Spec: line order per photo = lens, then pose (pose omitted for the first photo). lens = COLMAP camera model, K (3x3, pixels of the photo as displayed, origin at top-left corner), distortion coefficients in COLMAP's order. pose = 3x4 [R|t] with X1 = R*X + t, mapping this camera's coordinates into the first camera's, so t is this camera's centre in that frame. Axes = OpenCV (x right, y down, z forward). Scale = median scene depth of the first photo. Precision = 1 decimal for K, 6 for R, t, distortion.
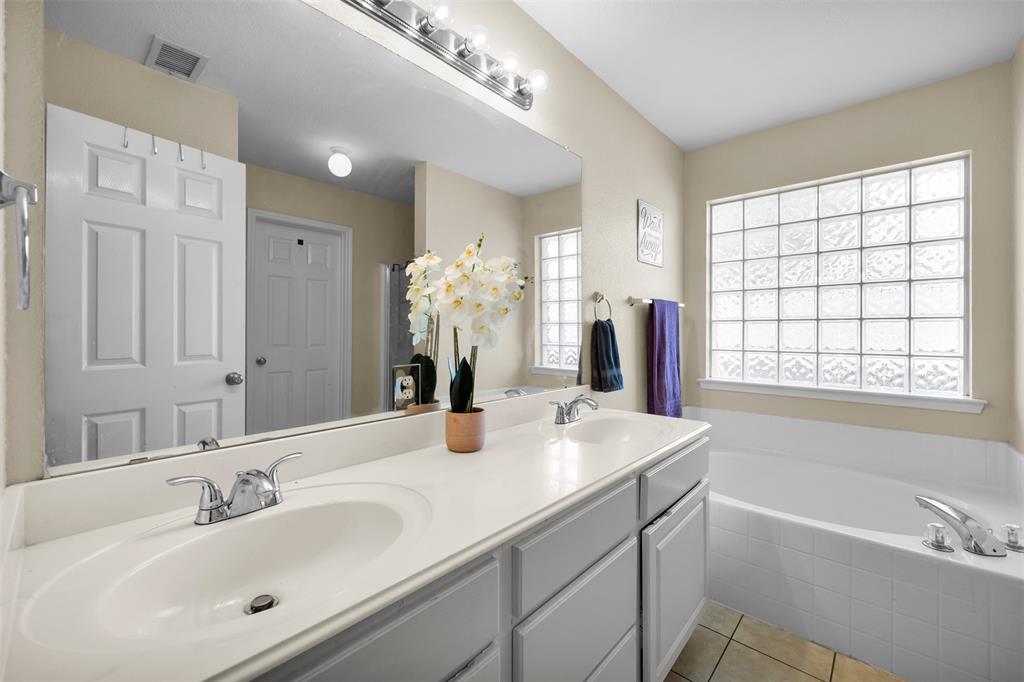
lens RADIAL K [[407.3, 0, 512.0], [0, 407.3, 341.0], [0, 0, 1]] dist [-0.007517, -0.000230]
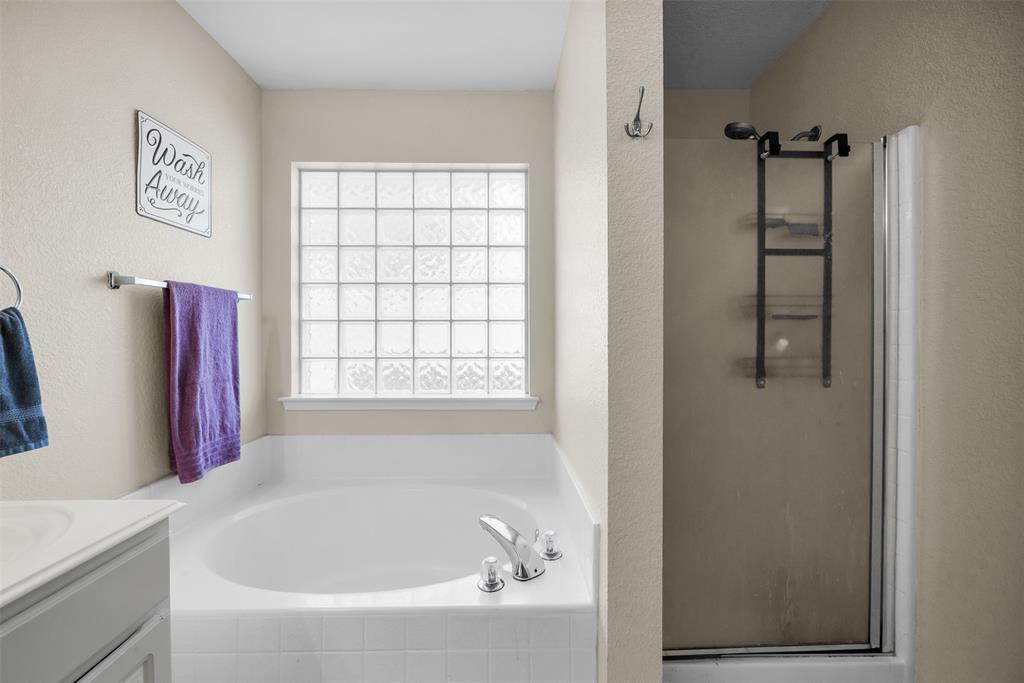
lens RADIAL K [[407.3, 0, 512.0], [0, 407.3, 341.5], [0, 0, 1]] dist [-0.007517, -0.000230]
pose [[0.727450, -0.012352, 0.686050, 0.308815], [0.017214, 0.999852, -0.000251, -0.002404], [-0.685945, 0.011992, 0.727555, 0.206463]]
